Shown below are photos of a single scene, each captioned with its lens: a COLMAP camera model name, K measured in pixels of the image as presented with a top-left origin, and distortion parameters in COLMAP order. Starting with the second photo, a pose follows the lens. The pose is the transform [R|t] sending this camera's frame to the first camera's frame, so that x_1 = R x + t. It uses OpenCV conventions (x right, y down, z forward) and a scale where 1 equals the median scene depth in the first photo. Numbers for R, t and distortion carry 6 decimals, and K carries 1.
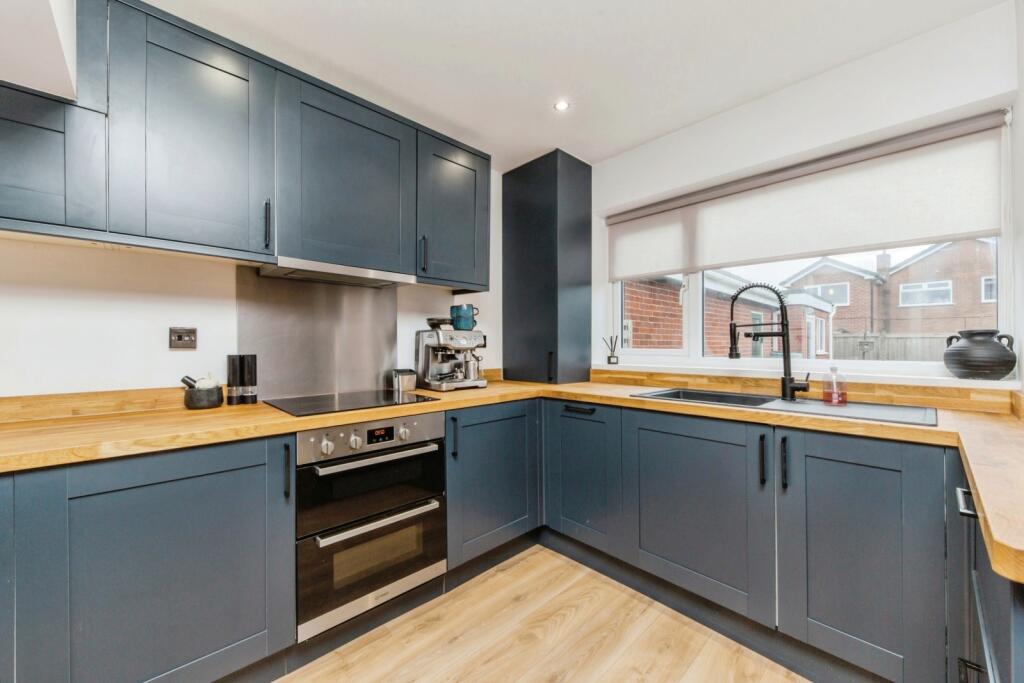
lens RADIAL K [[402.0, 0, 498.8], [0, 402.0, 343.9], [0, 0, 1]] dist [0.017530, -0.000331]
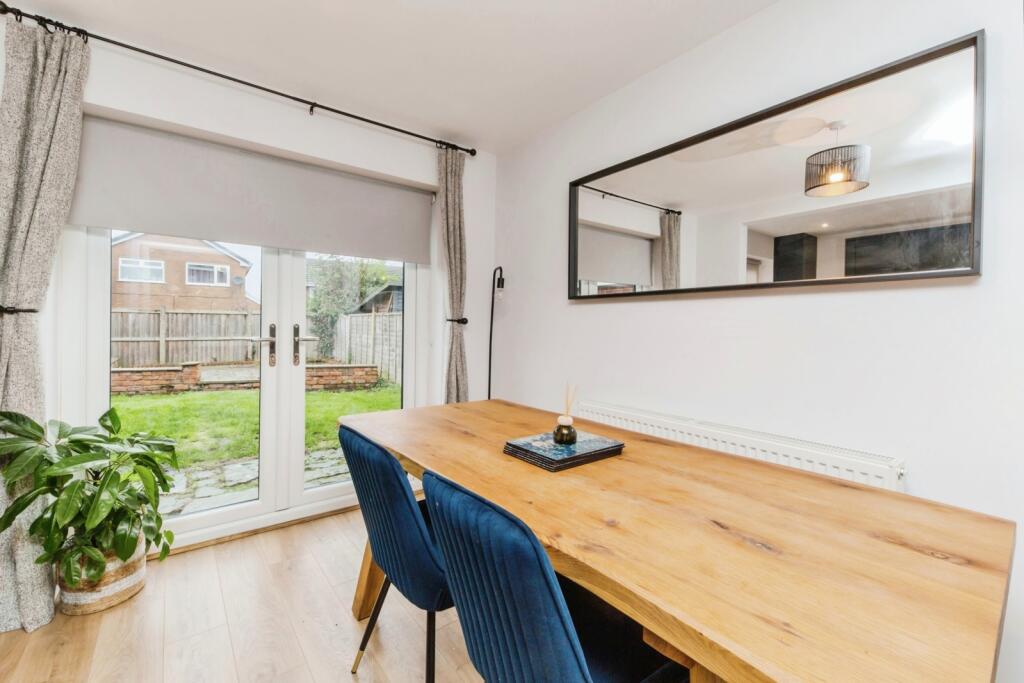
lens RADIAL K [[429.5, 0, 522.6], [0, 429.5, 330.2], [0, 0, 1]] dist [0.018853, -0.002919]
pose [[0.088322, -0.010632, 0.996035, 0.471186], [-0.014767, 0.999819, 0.011982, 0.004568], [-0.995983, -0.015767, 0.088149, -0.694622]]
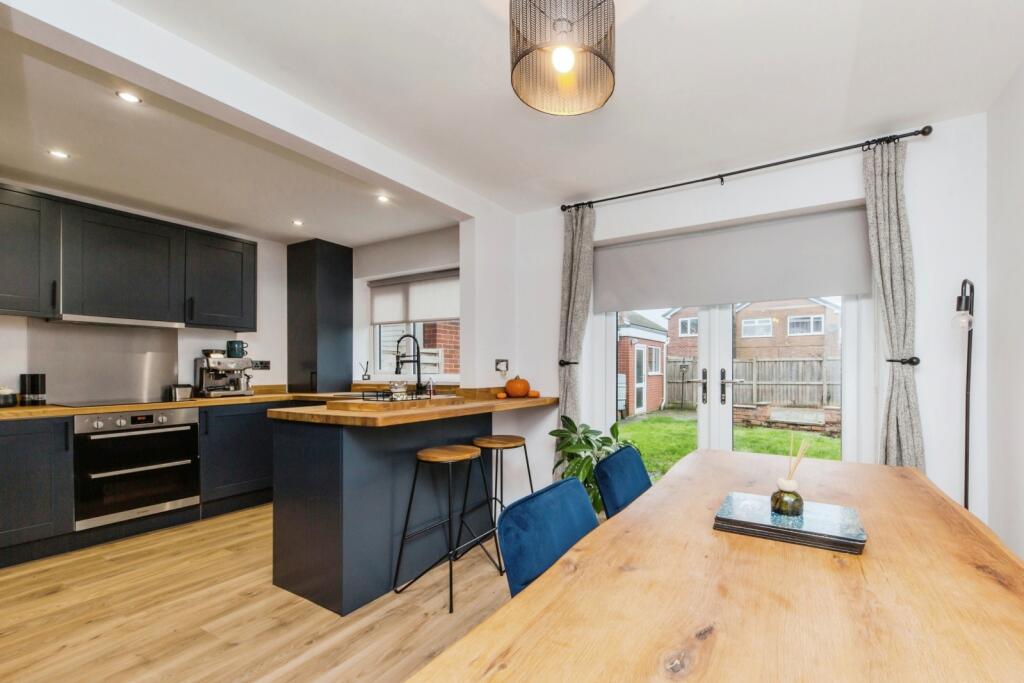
lens RADIAL K [[429.5, 0, 568.6], [0, 429.5, 366.7], [0, 0, 1]] dist [0.018853, -0.002919]
pose [[0.950503, -0.001898, 0.310711, 0.735305], [0.002743, 0.999994, -0.002281, 0.008144], [-0.310705, 0.003020, 0.950502, -1.143085]]
